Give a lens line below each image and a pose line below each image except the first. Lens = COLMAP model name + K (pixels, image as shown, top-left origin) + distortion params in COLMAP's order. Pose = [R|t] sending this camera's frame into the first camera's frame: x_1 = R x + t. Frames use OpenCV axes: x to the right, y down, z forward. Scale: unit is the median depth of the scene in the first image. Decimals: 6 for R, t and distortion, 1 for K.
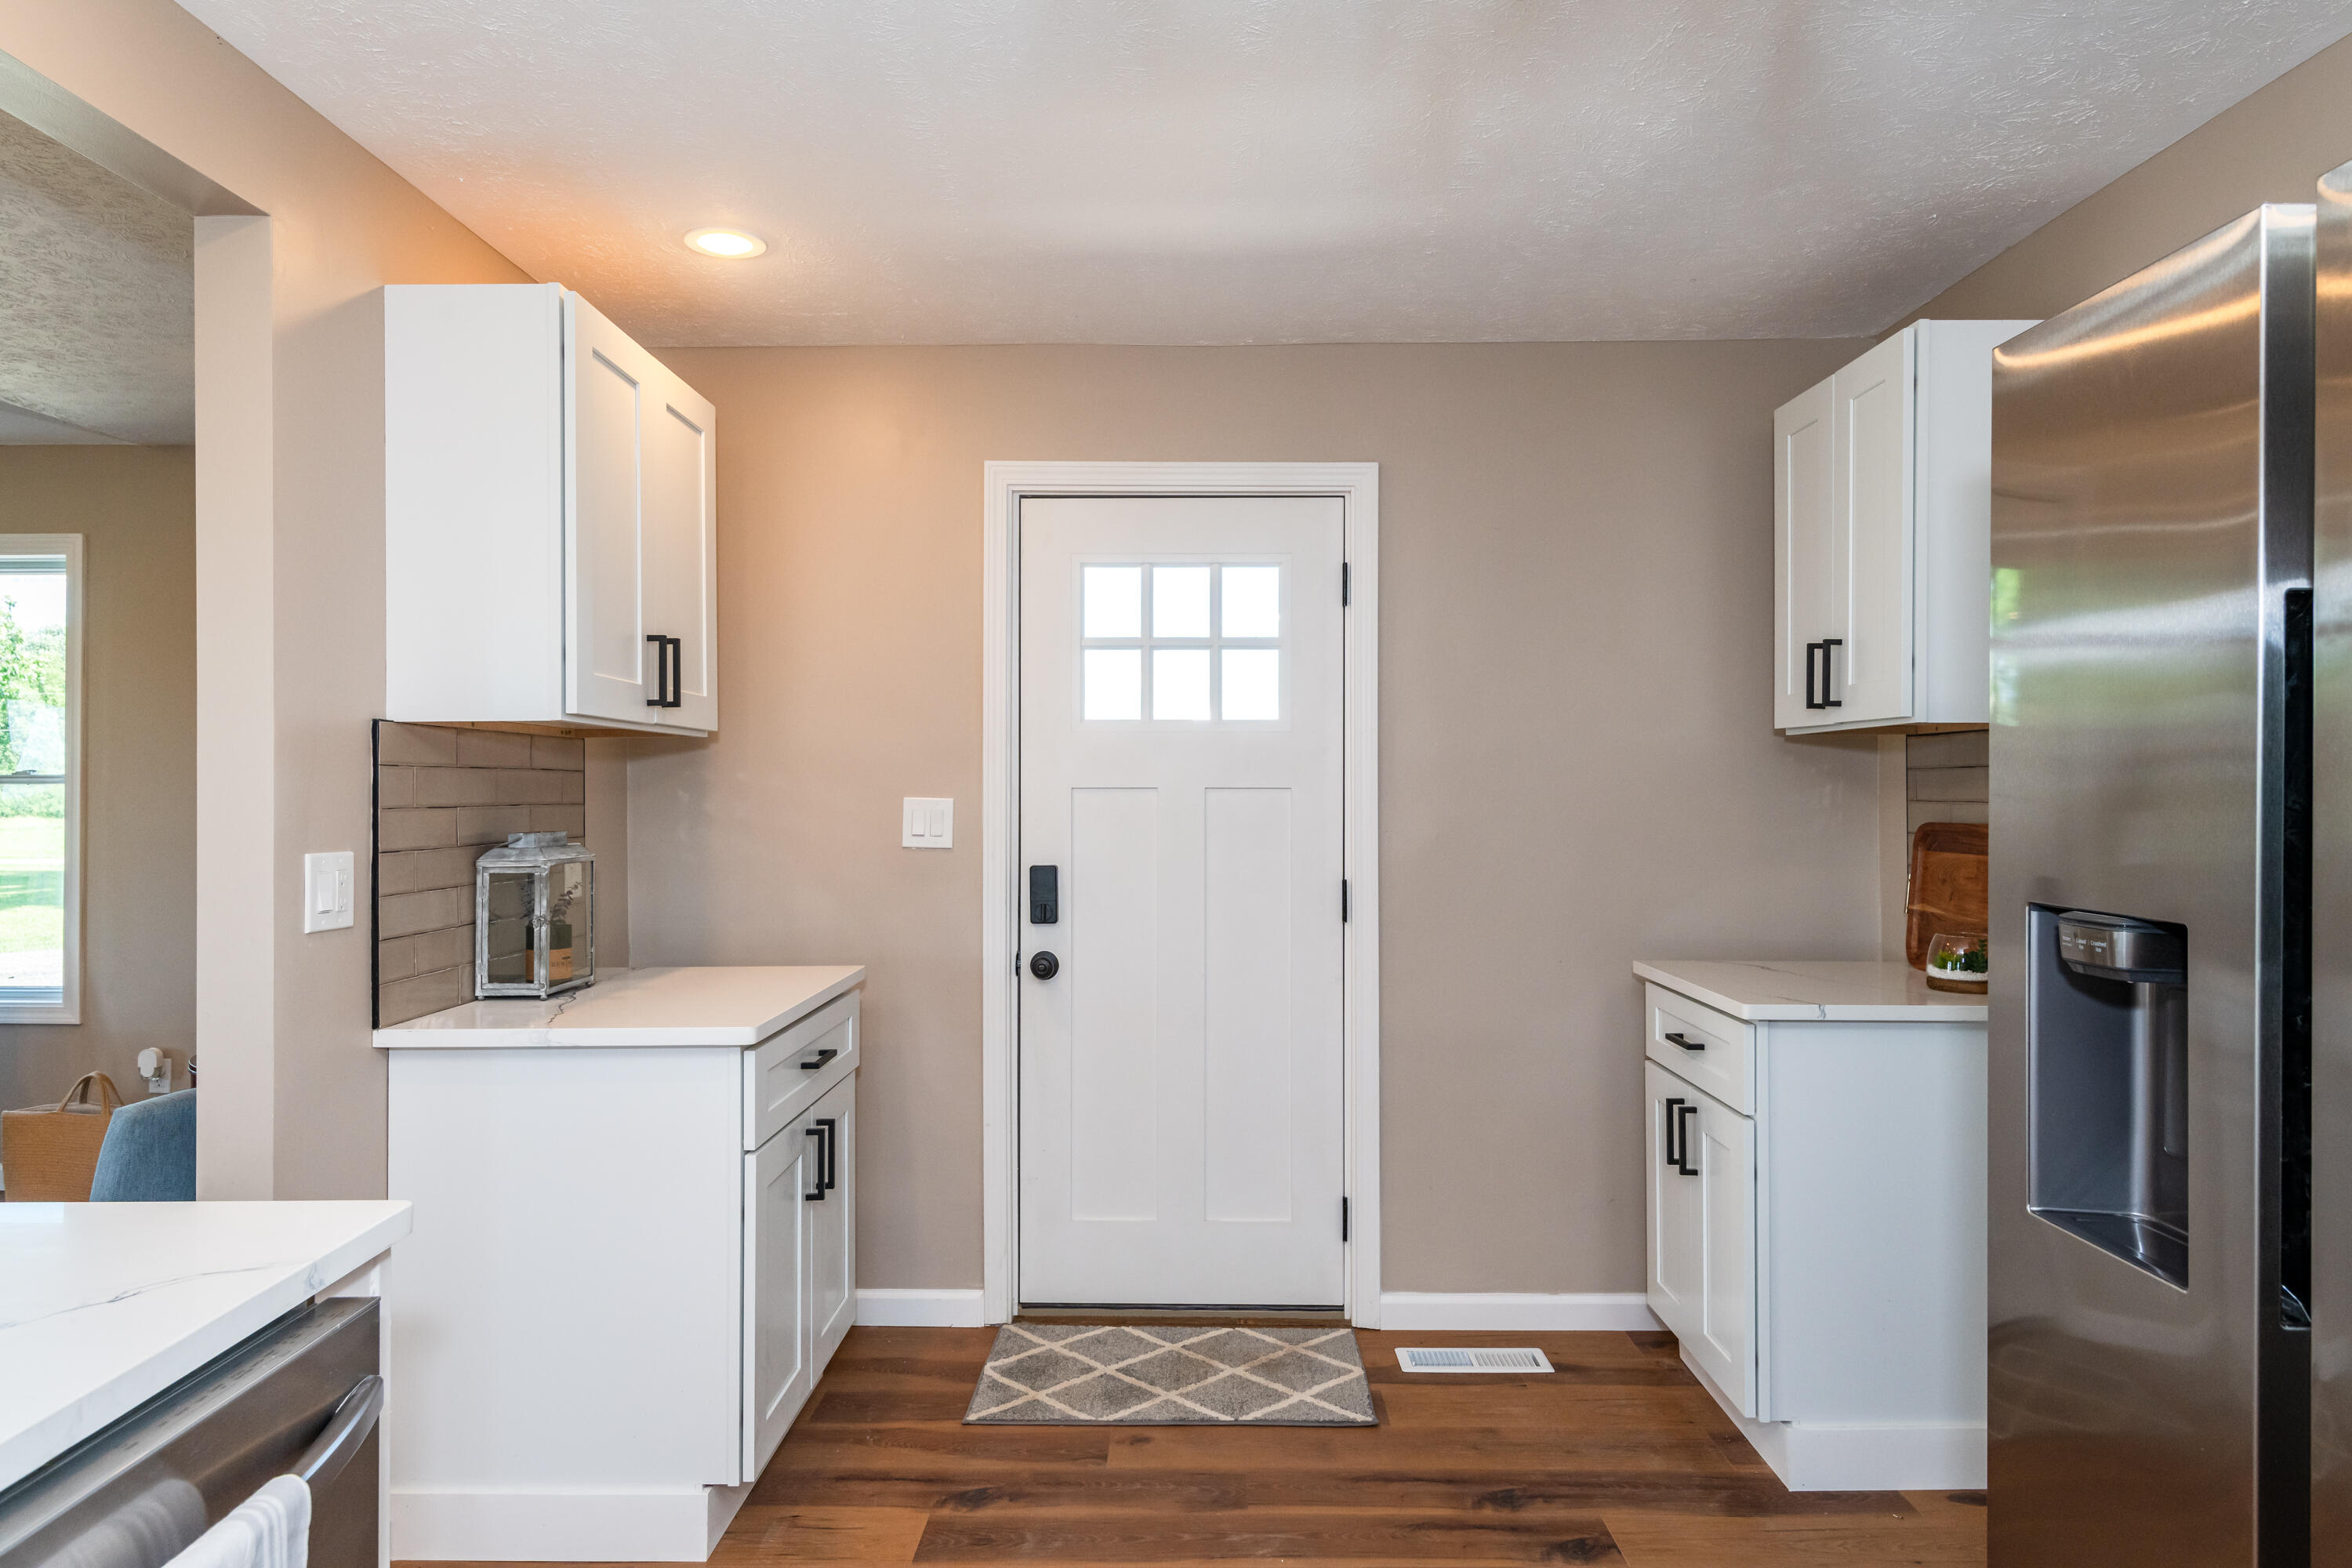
lens RADIAL K [[1459.3, 0, 1176.0], [0, 1459.3, 784.0], [0, 0, 1]] dist [0.015967, -0.003343]
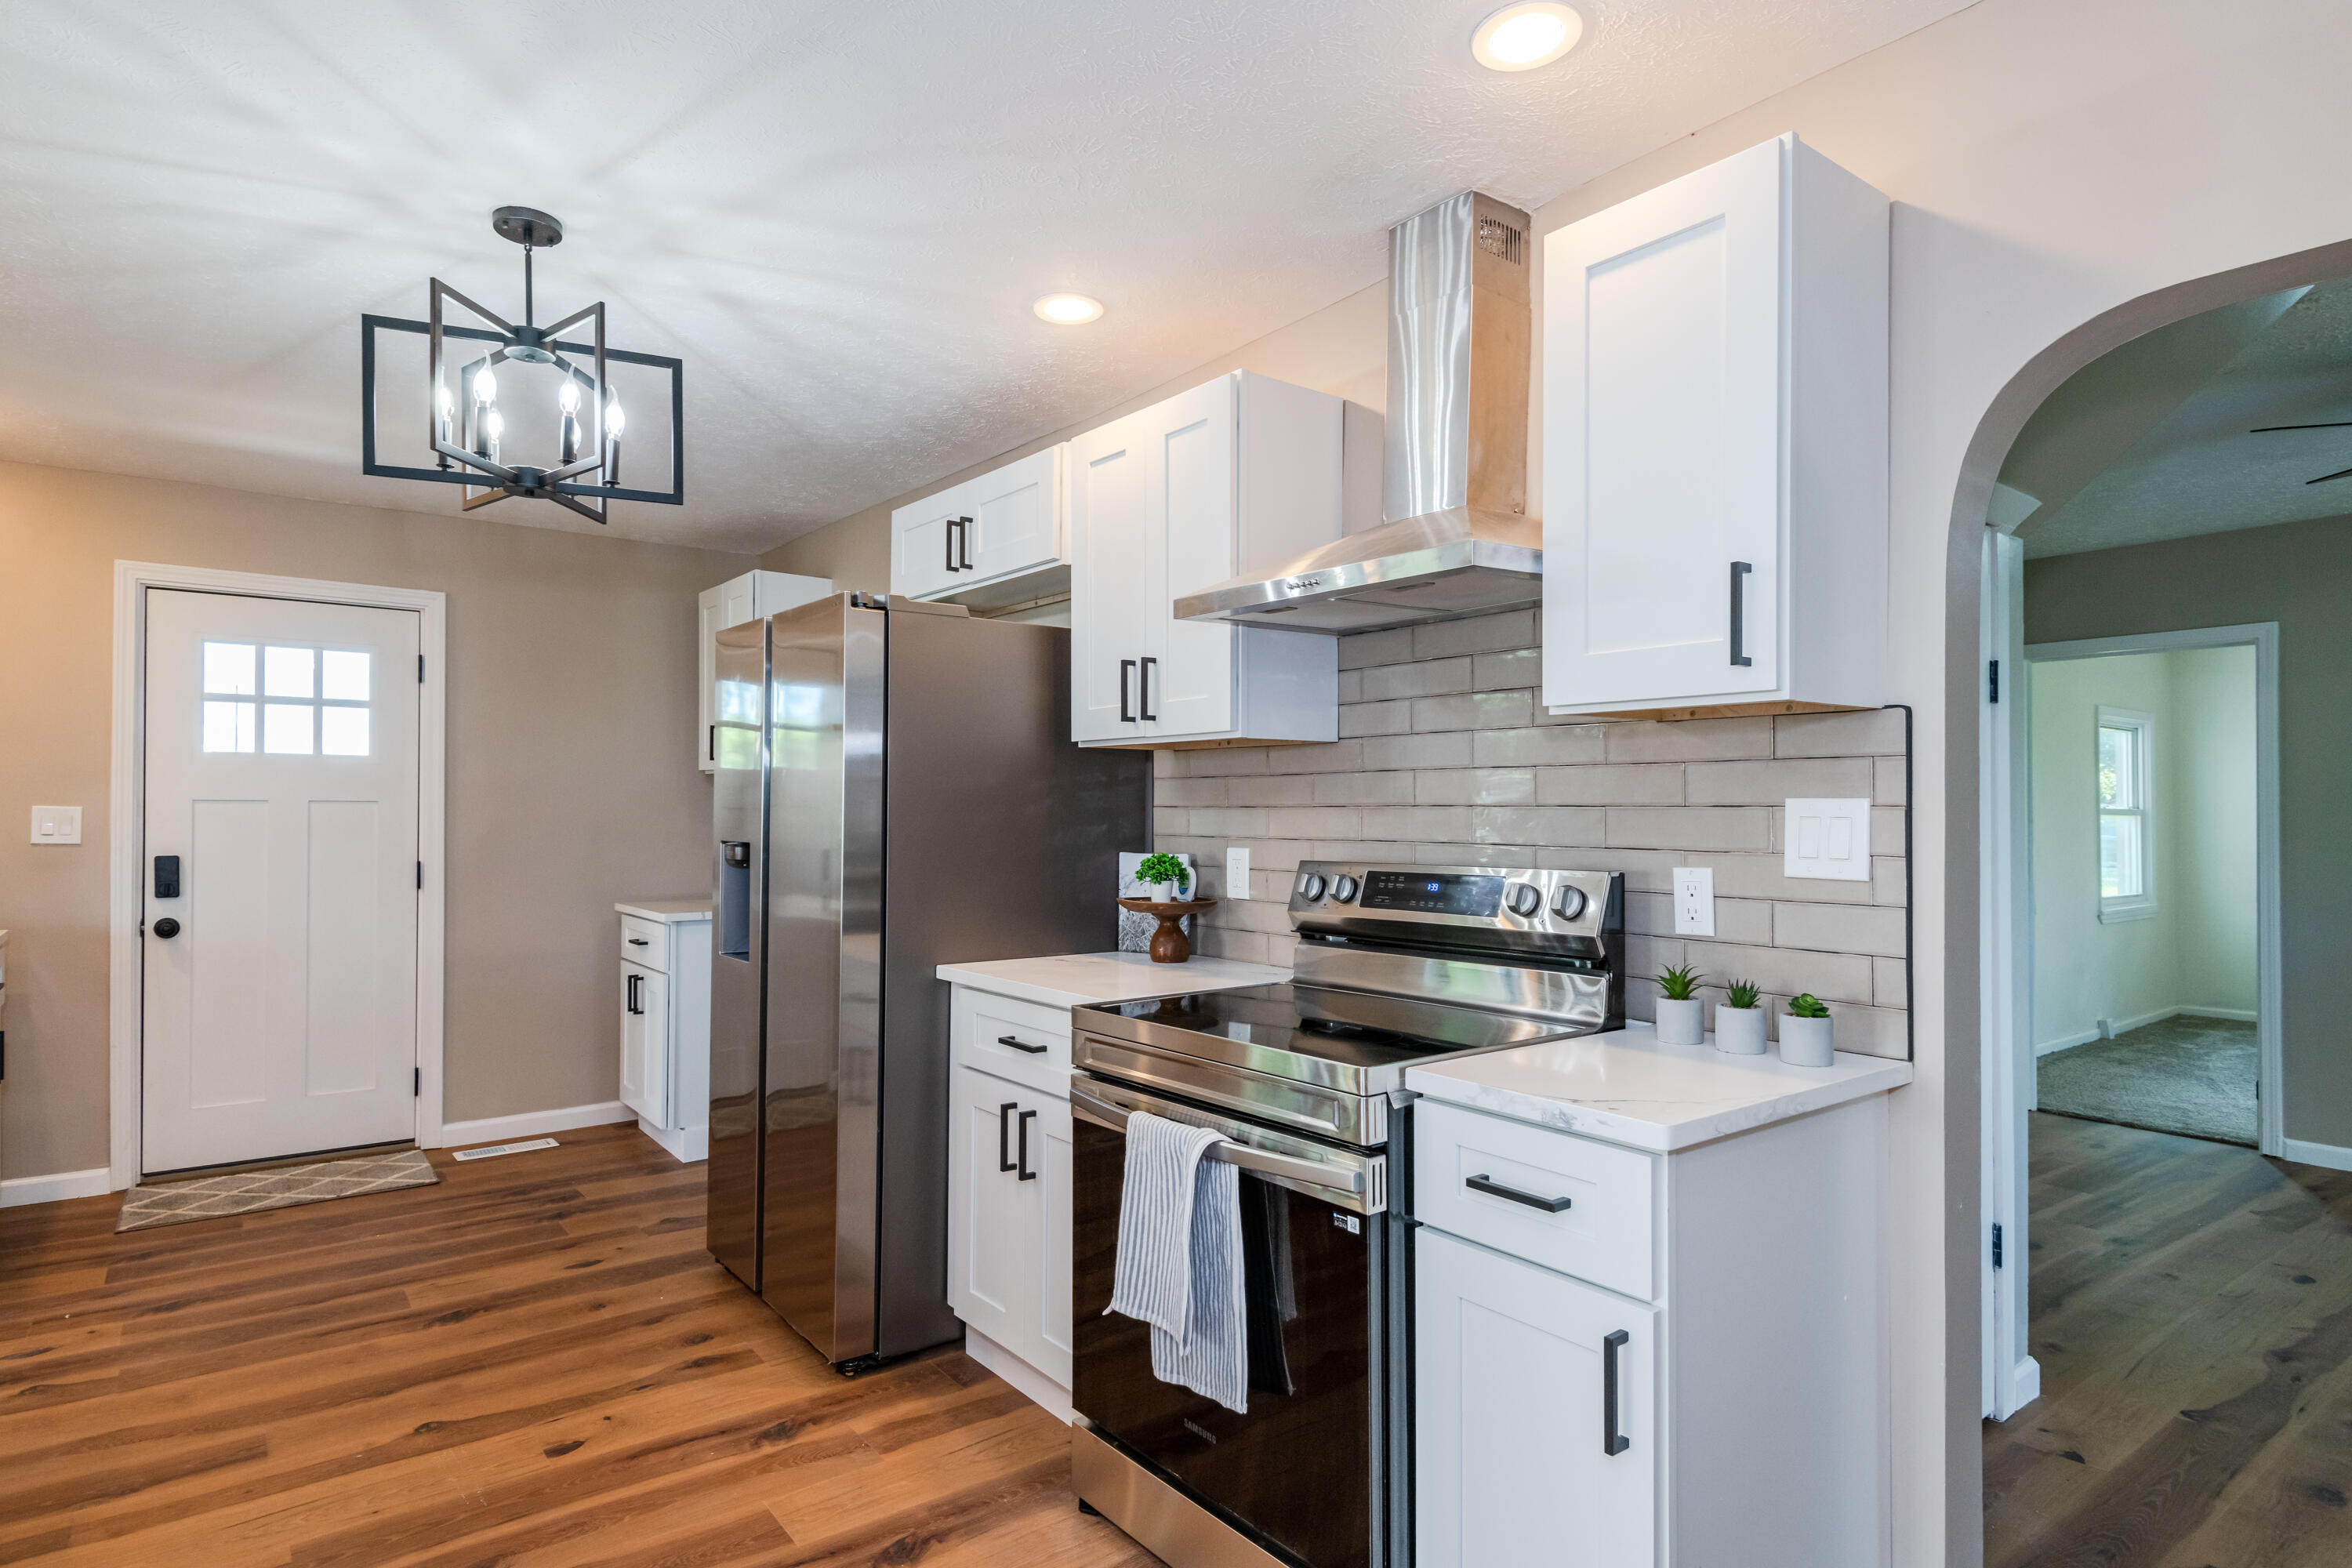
lens RADIAL K [[1281.8, 0, 1171.3], [0, 1281.8, 799.4], [0, 0, 1]] dist [0.038516, -0.027457]
pose [[0.795381, 0.007531, 0.606063, -0.089506], [-0.002542, 0.999955, -0.009089, 0.012143], [-0.606104, 0.005689, 0.795365, -0.625277]]
